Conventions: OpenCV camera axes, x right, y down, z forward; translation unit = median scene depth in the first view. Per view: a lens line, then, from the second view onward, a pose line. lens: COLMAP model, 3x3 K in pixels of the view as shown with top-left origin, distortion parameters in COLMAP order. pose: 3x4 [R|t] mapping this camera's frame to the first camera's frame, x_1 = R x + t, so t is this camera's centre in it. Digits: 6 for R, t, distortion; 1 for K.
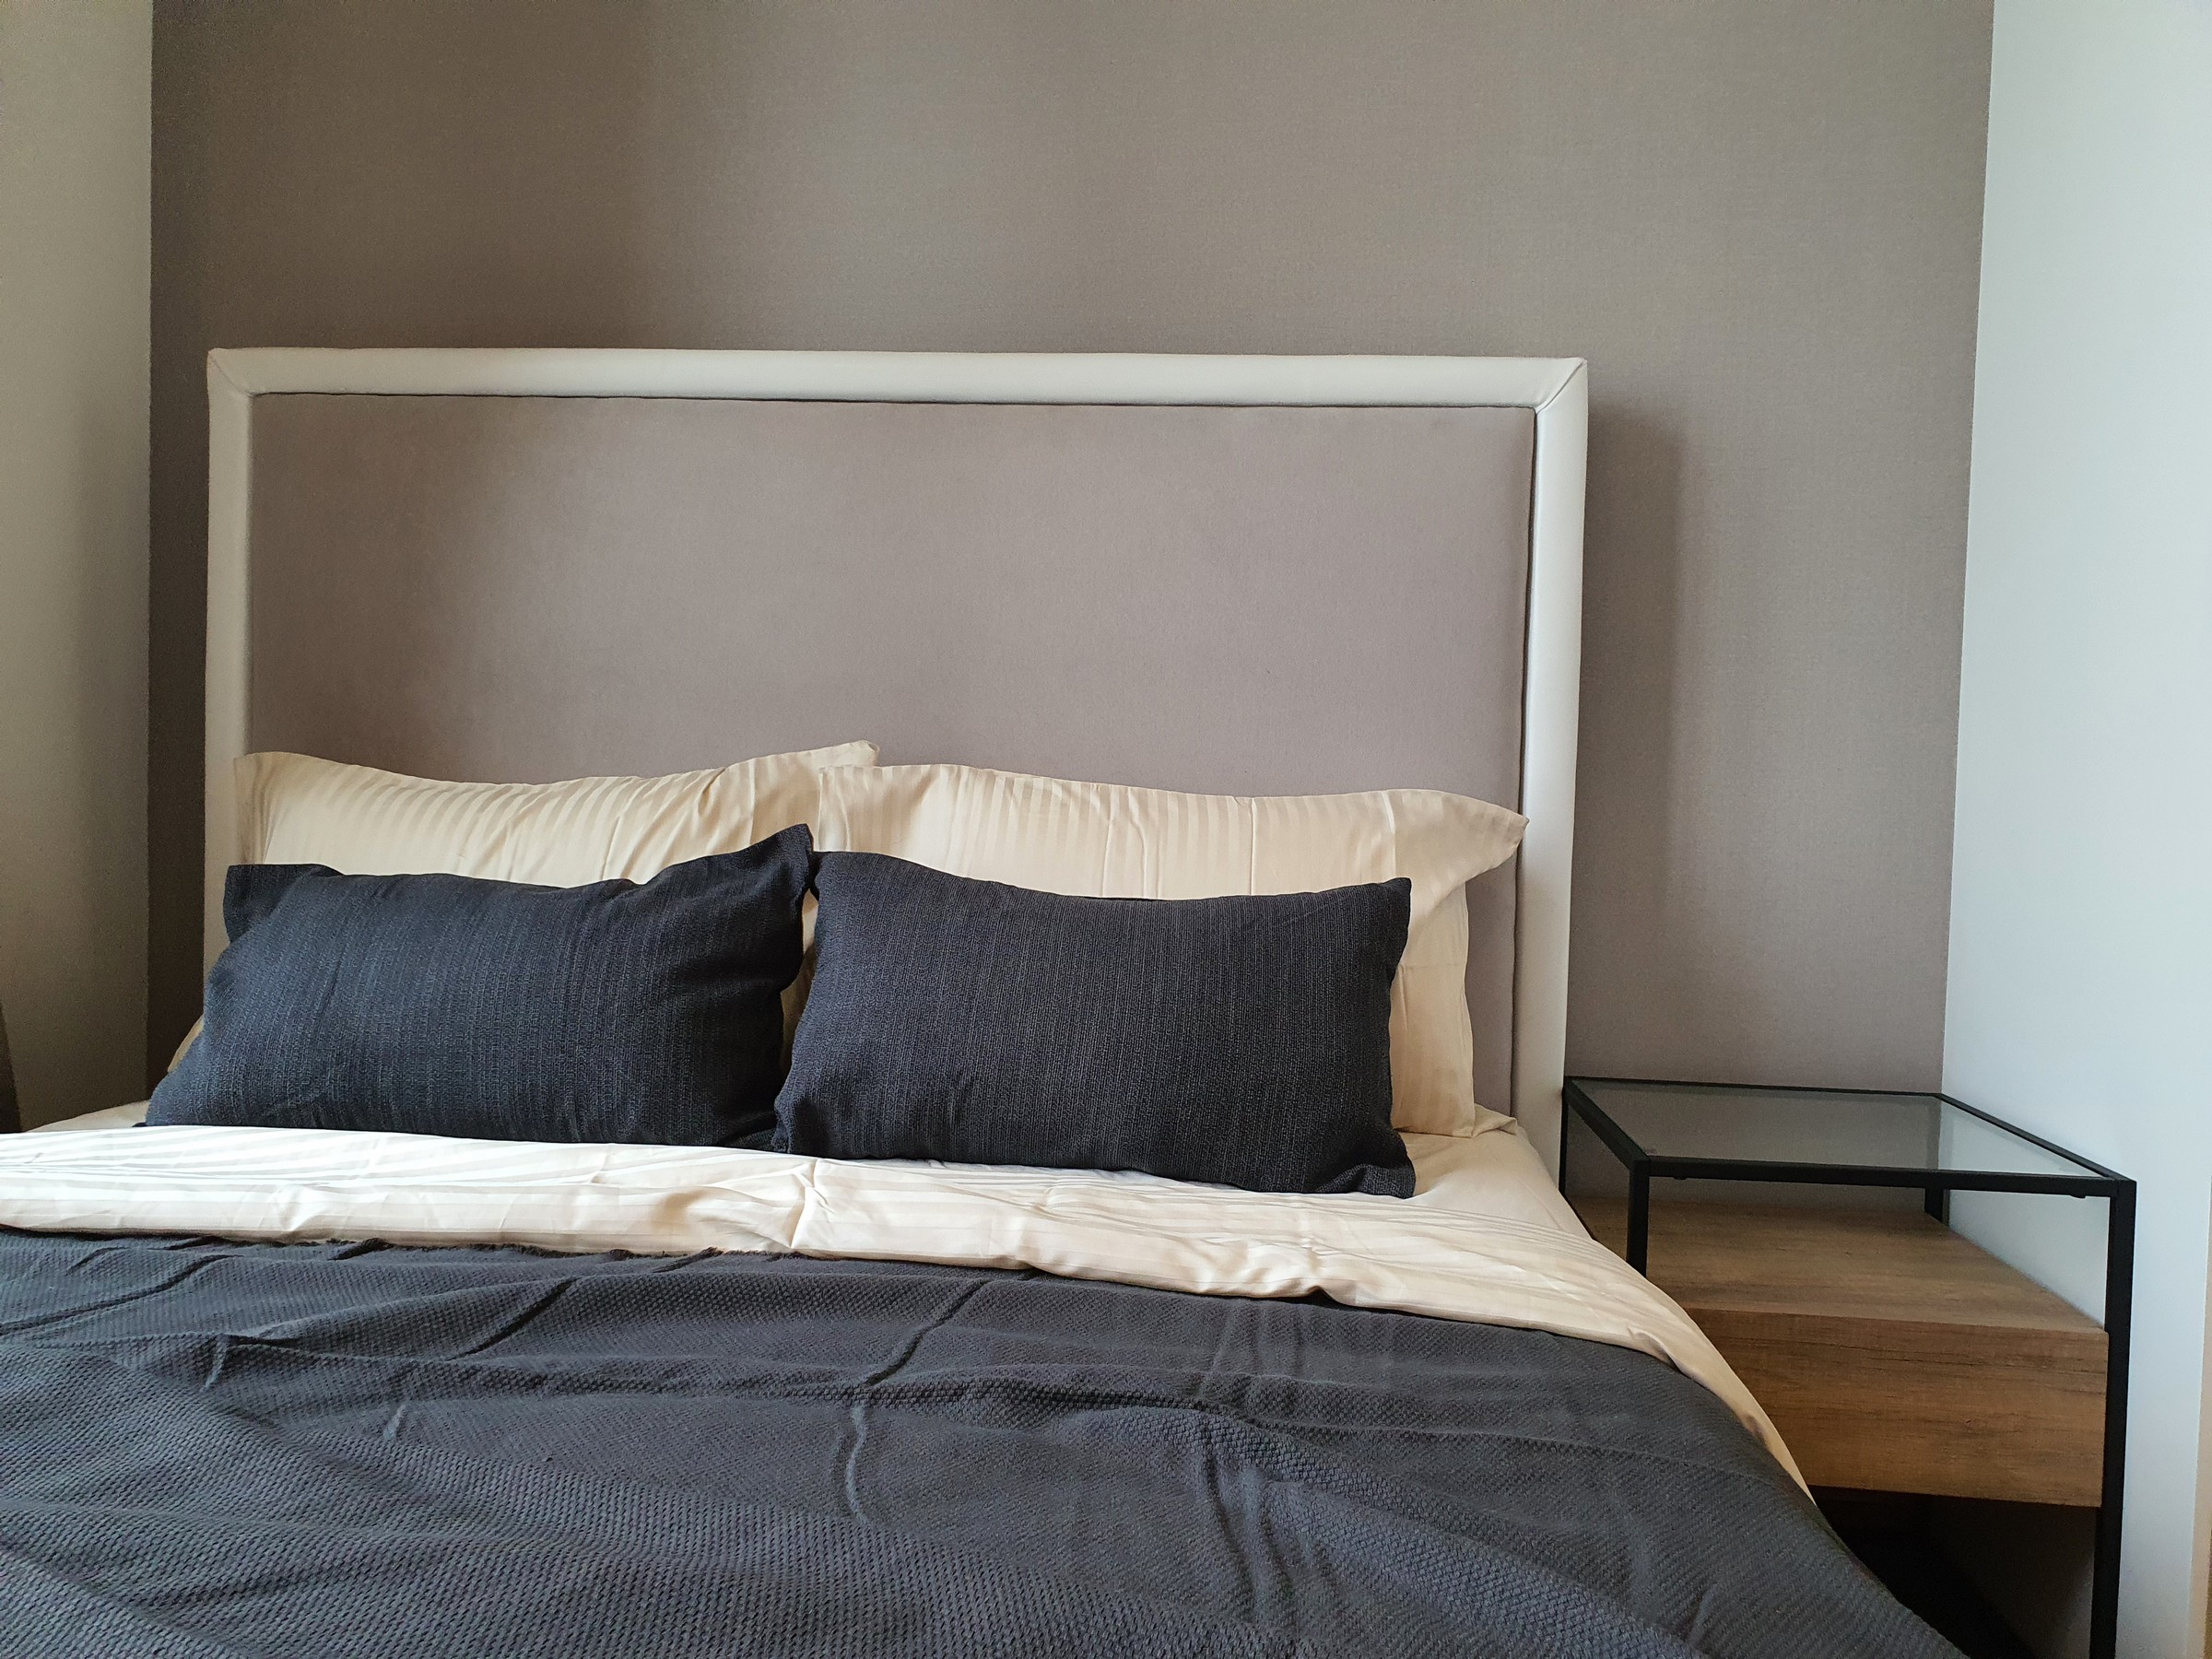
lens RADIAL K [[1671.1, 0, 1106.0], [0, 1671.1, 829.5], [0, 0, 1]] dist [0.005530, 0.001334]
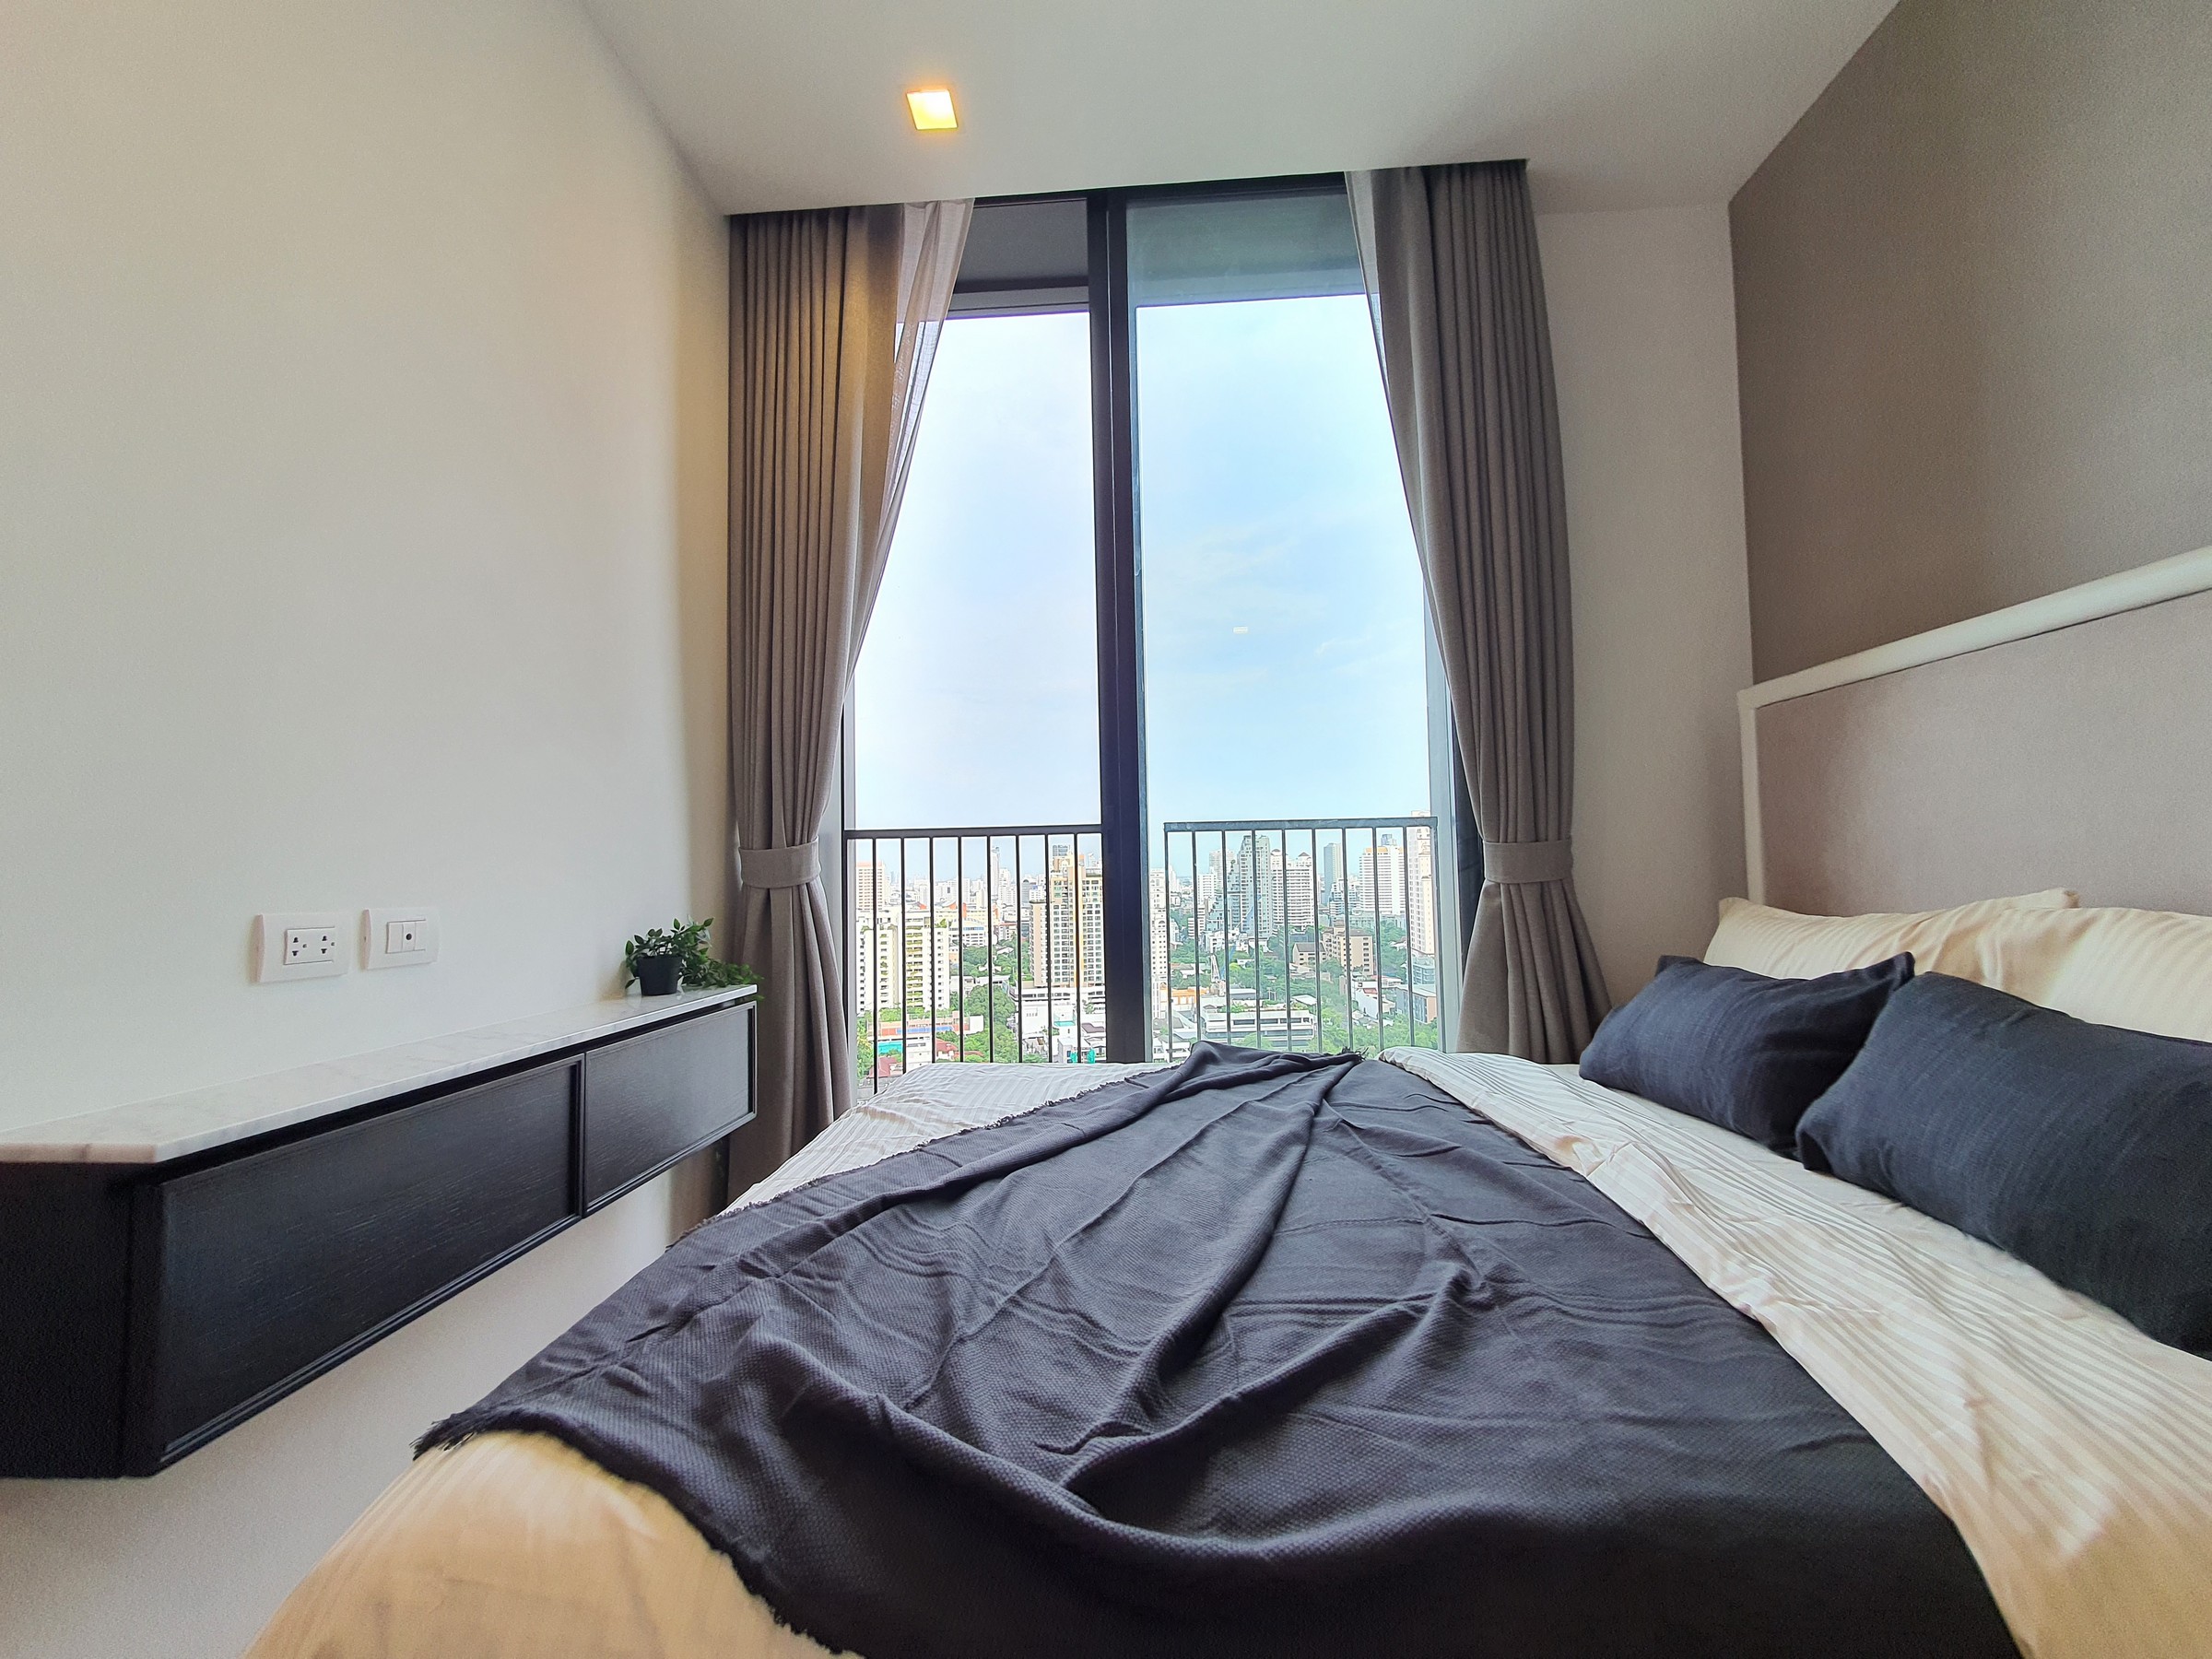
lens RADIAL K [[877.8, 0, 1106.0], [0, 877.8, 829.5], [0, 0, 1]] dist [0.000576, 0.000141]
pose [[0.005997, -0.080275, -0.996755, 0.629999], [-0.006959, 0.996745, -0.080316, -0.046327], [0.999958, 0.007418, 0.005419, 0.333580]]
